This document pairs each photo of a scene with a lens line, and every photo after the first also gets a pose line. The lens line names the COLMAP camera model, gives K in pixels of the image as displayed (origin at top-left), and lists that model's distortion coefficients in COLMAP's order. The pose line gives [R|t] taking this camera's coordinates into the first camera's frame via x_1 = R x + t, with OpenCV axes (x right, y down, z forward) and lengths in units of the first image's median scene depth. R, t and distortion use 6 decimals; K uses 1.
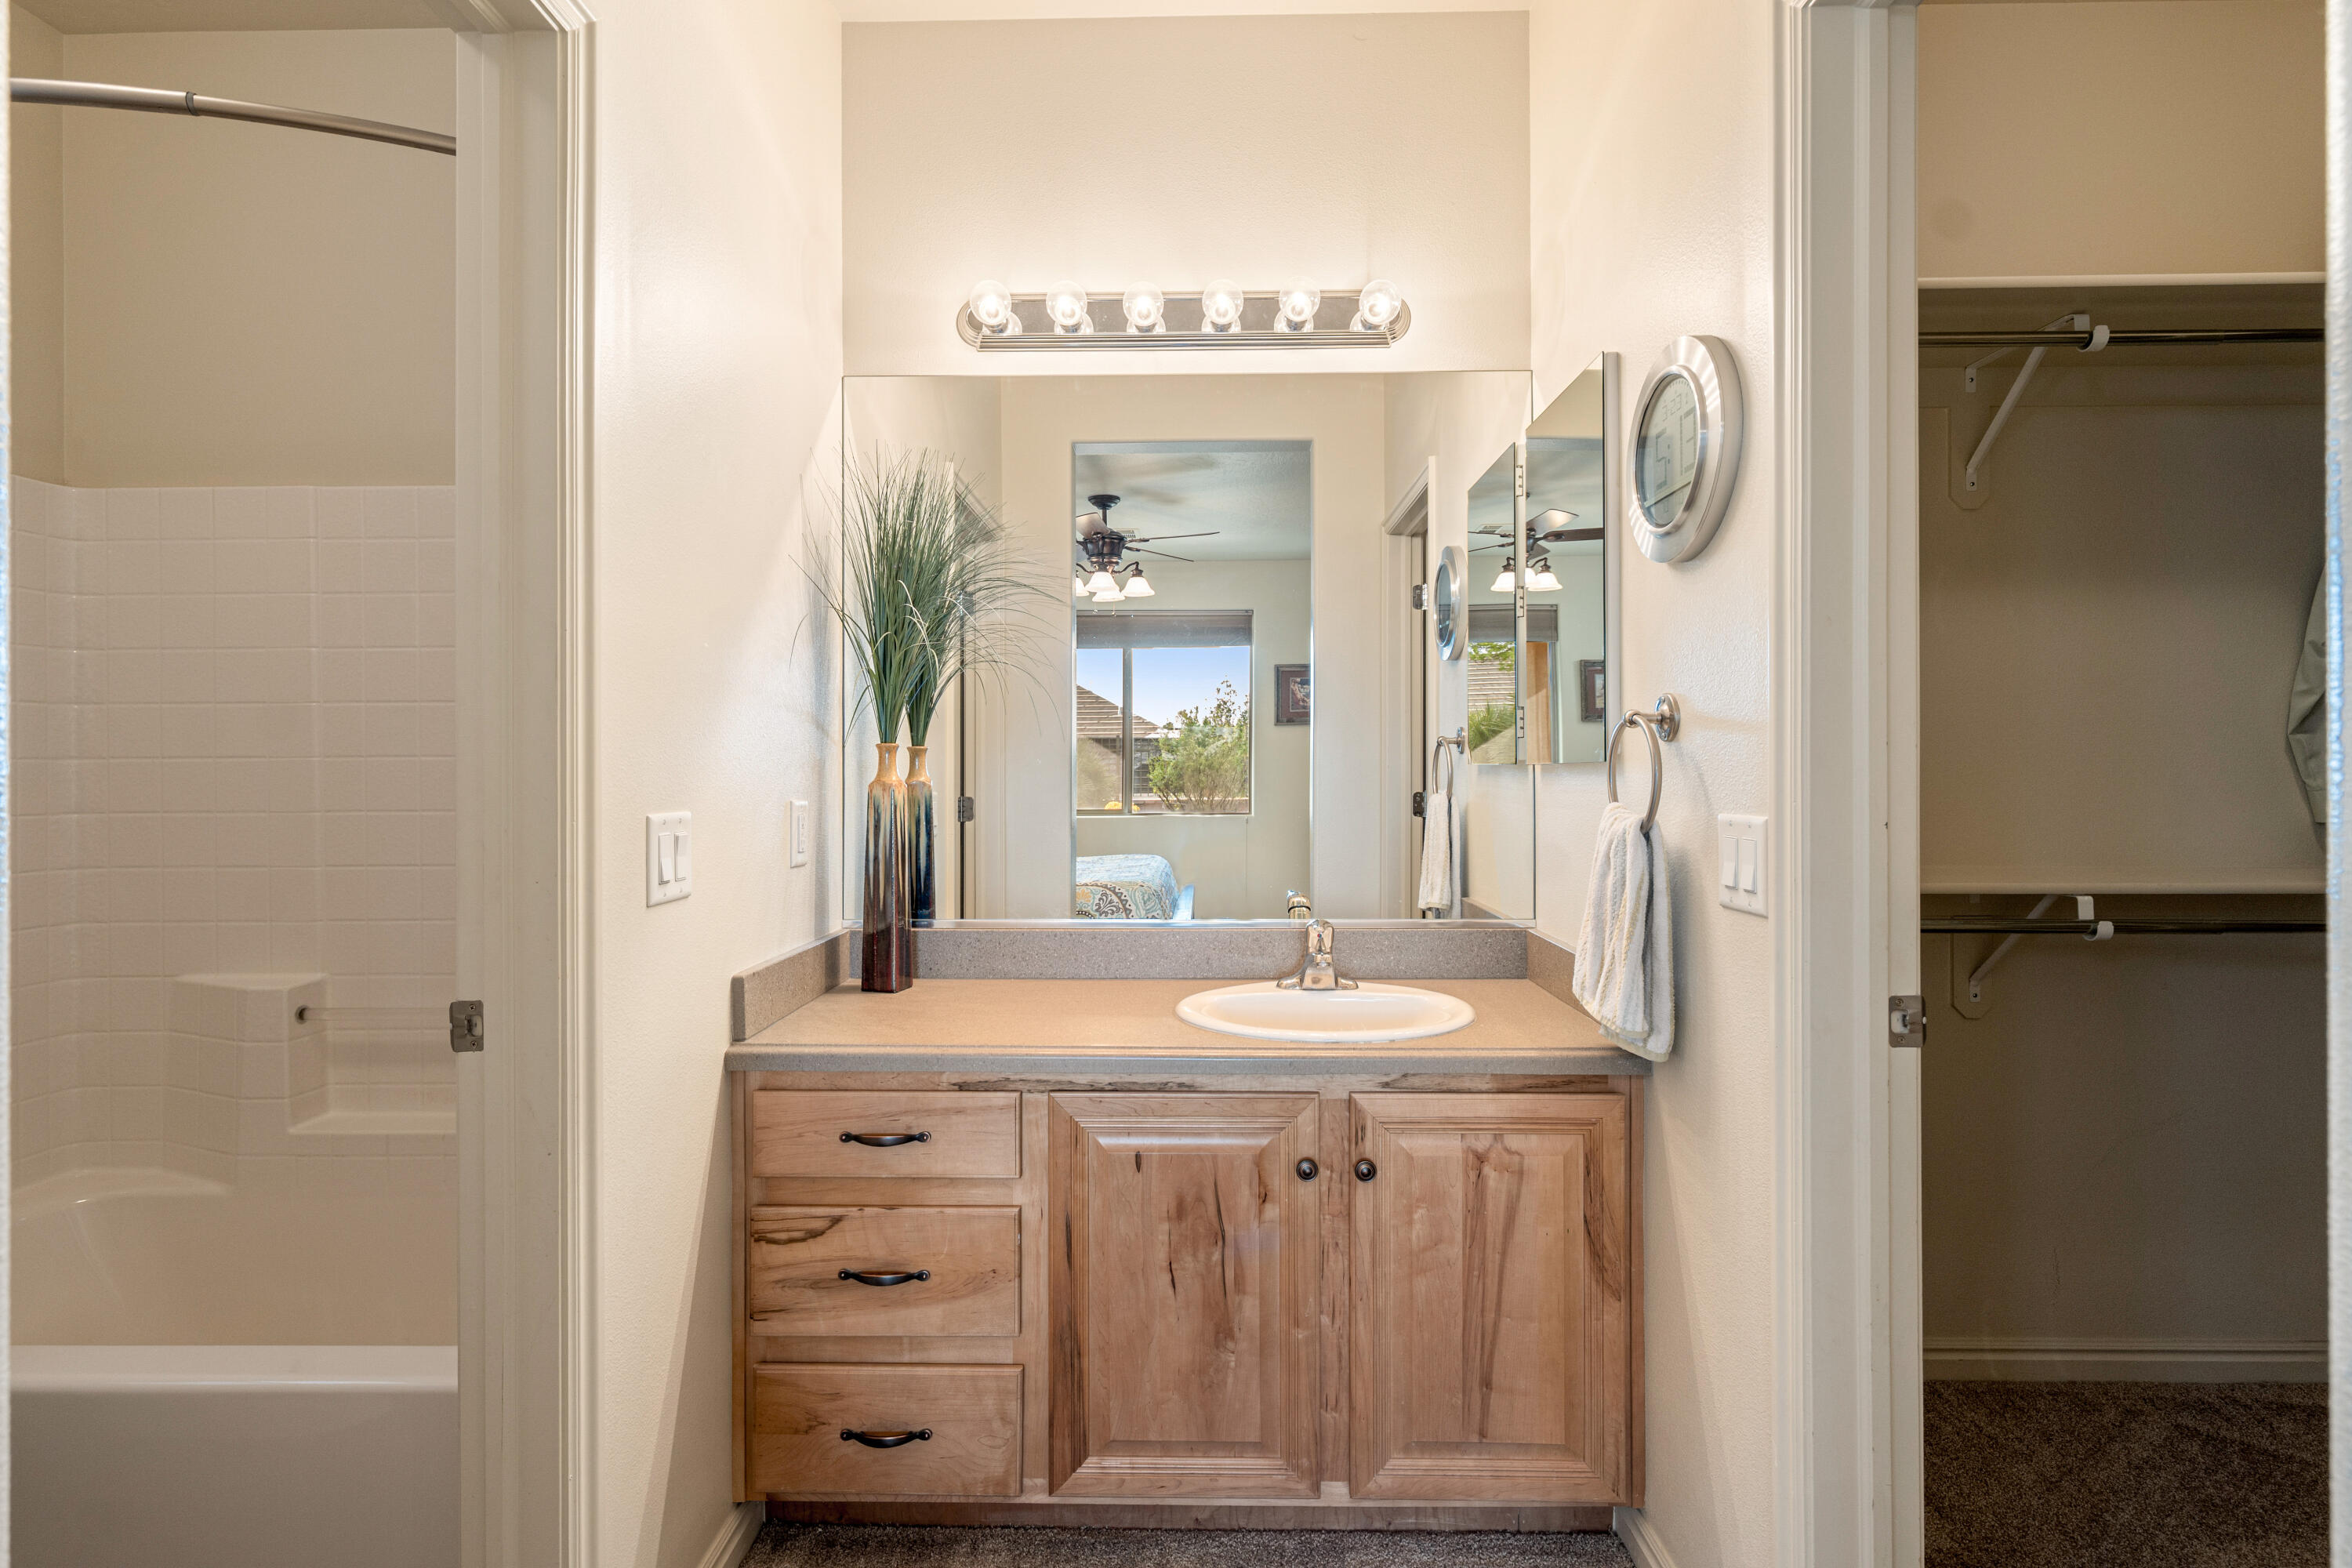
lens RADIAL K [[1076.3, 0, 1204.0], [0, 1076.3, 783.9], [0, 0, 1]] dist [0.002046, -0.001342]
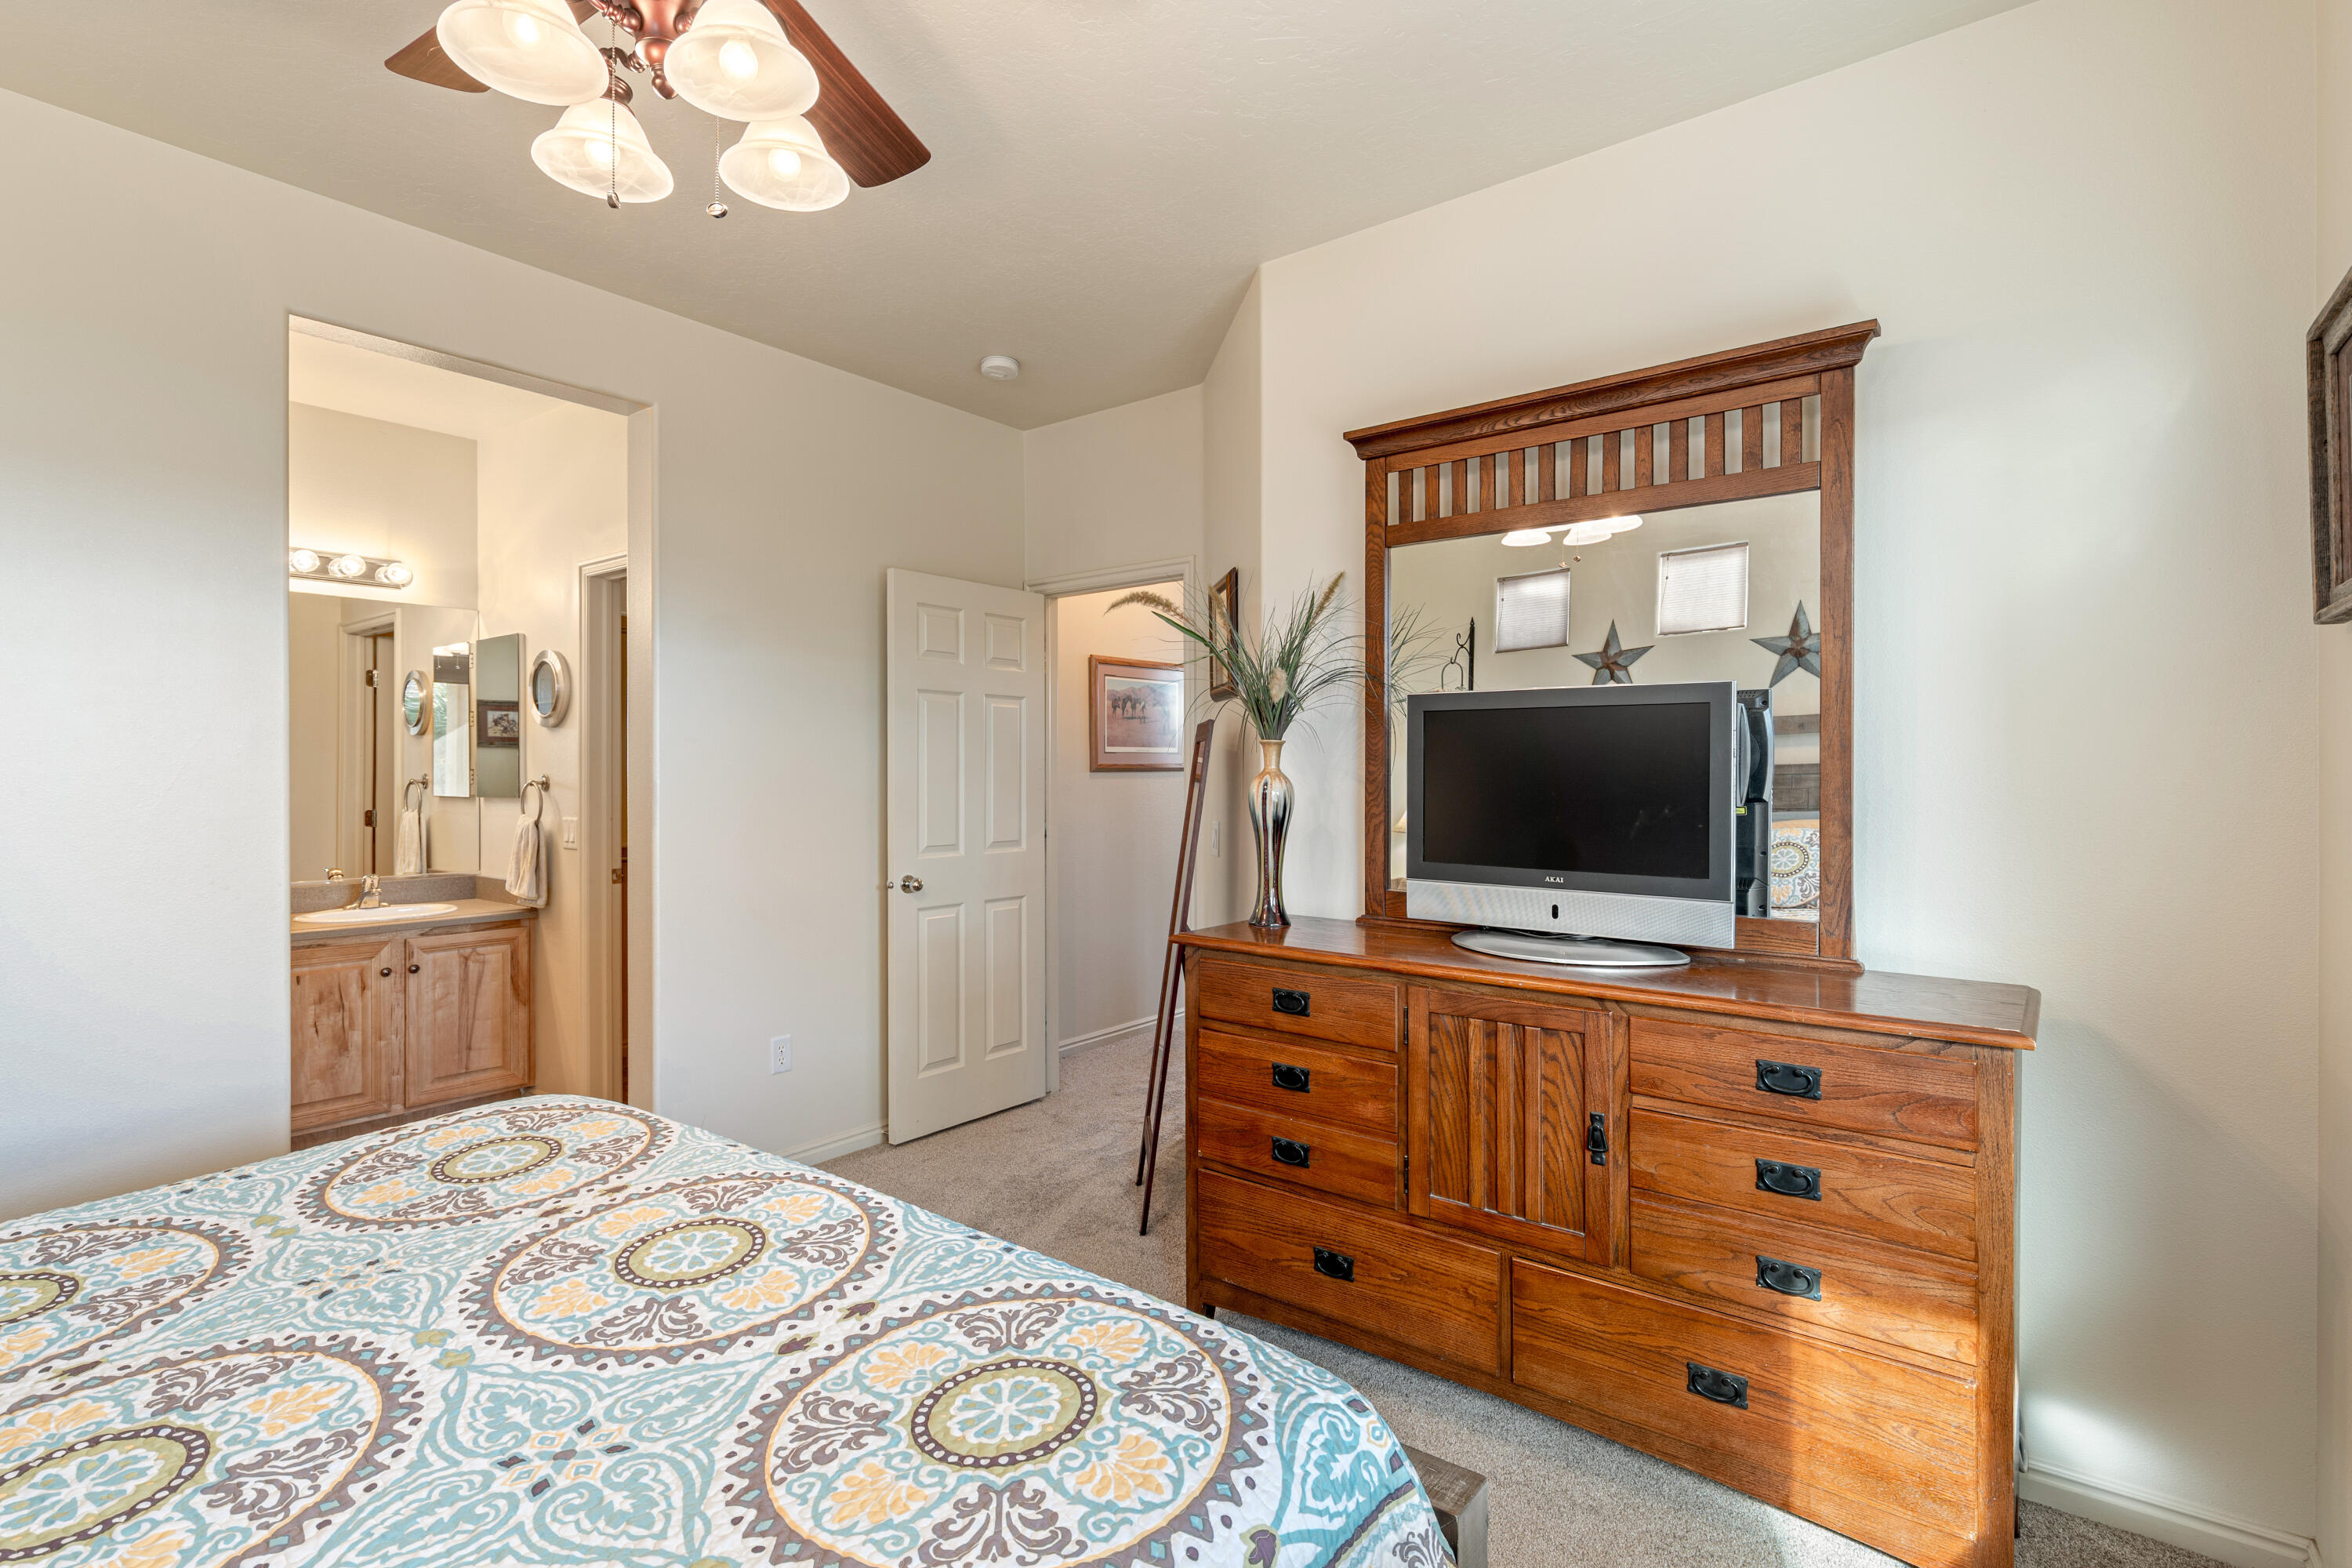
lens RADIAL K [[1076.3, 0, 1137.5], [0, 1076.3, 765.1], [0, 0, 1]] dist [0.002046, -0.001342]
pose [[0.614055, 0.008425, 0.789218, -0.755888], [0.006856, 0.999848, -0.016008, -0.050453], [-0.789233, 0.015241, 0.613904, -1.754566]]
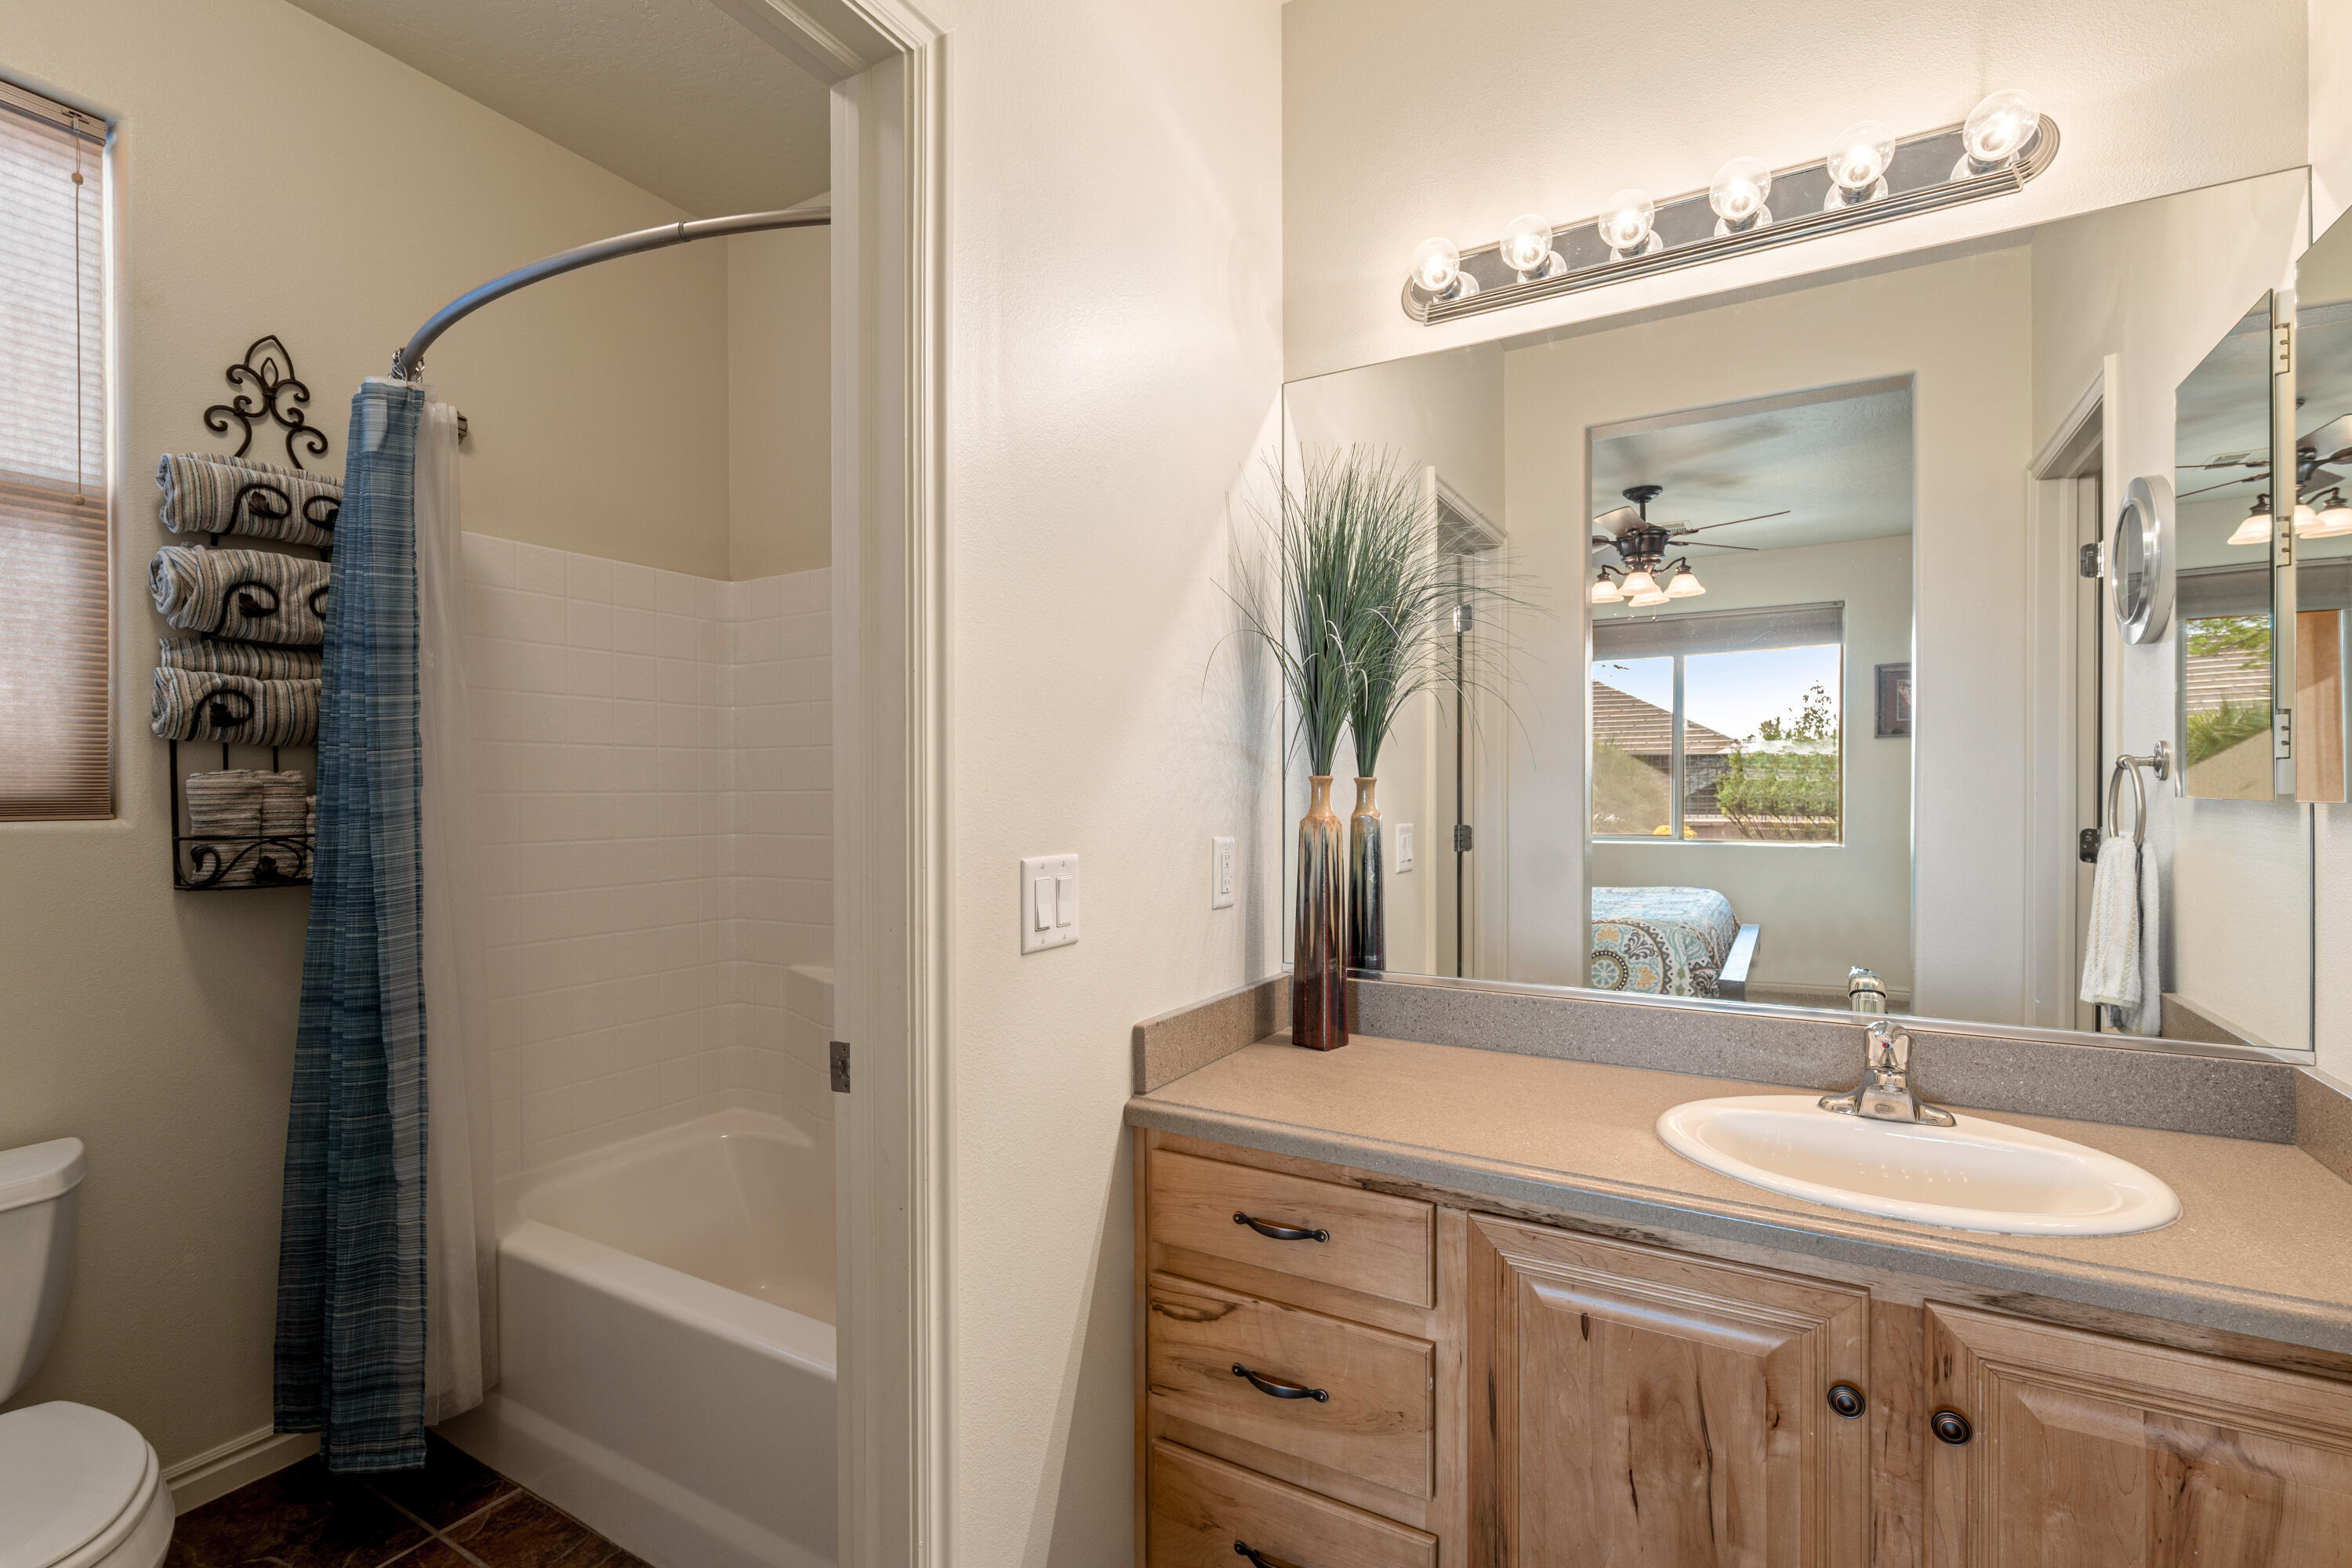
lens RADIAL K [[1076.3, 0, 1162.9], [0, 1076.3, 801.2], [0, 0, 1]] dist [0.002046, -0.001342]
pose [[0.867926, 0.004897, -0.496669, 0.055769], [-0.006552, 0.999977, -0.001591, -0.017759], [0.496649, 0.004635, 0.867939, 0.184993]]
